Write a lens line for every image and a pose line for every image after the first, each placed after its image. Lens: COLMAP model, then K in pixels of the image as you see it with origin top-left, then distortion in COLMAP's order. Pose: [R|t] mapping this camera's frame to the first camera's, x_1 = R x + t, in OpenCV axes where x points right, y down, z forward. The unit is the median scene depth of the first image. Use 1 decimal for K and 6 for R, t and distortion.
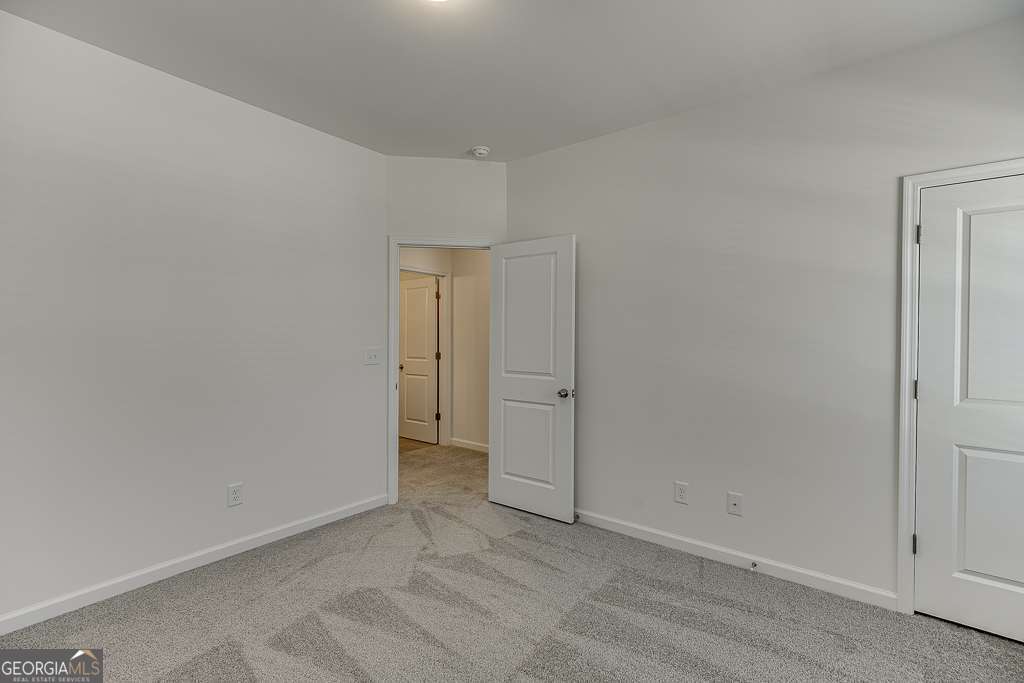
lens RADIAL K [[465.1, 0, 518.2], [0, 465.1, 338.7], [0, 0, 1]] dist [-0.011490, 0.000695]
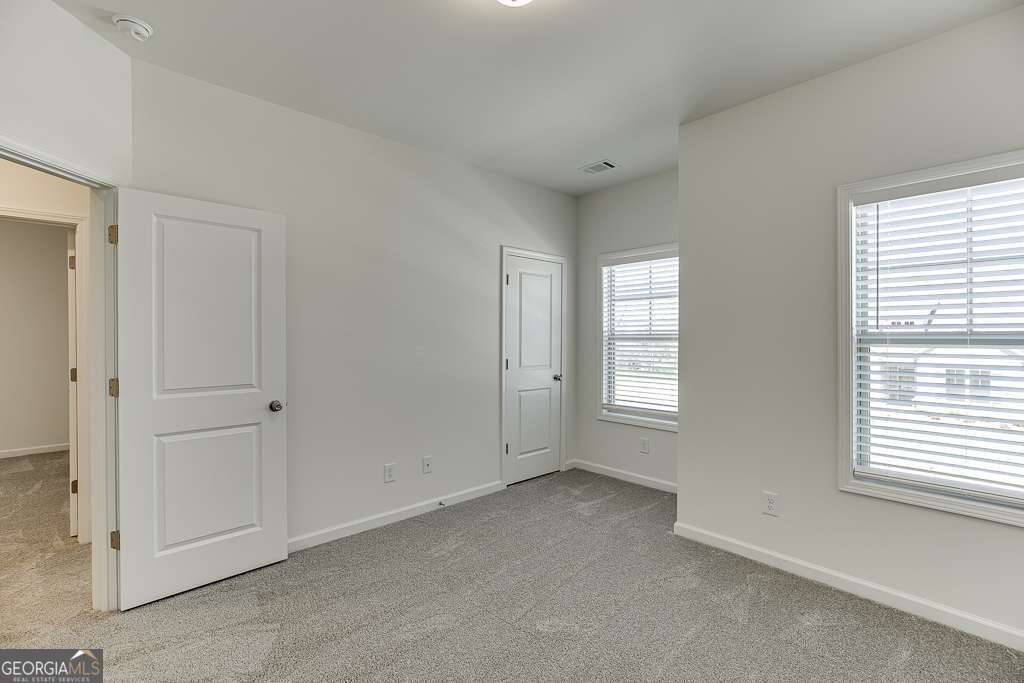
lens RADIAL K [[465.1, 0, 518.2], [0, 465.1, 338.7], [0, 0, 1]] dist [-0.011490, 0.000695]
pose [[0.156882, -0.011787, 0.987547, -0.814448], [0.007963, 0.999911, 0.010670, -0.008163], [-0.987585, 0.006190, 0.156962, 0.571899]]
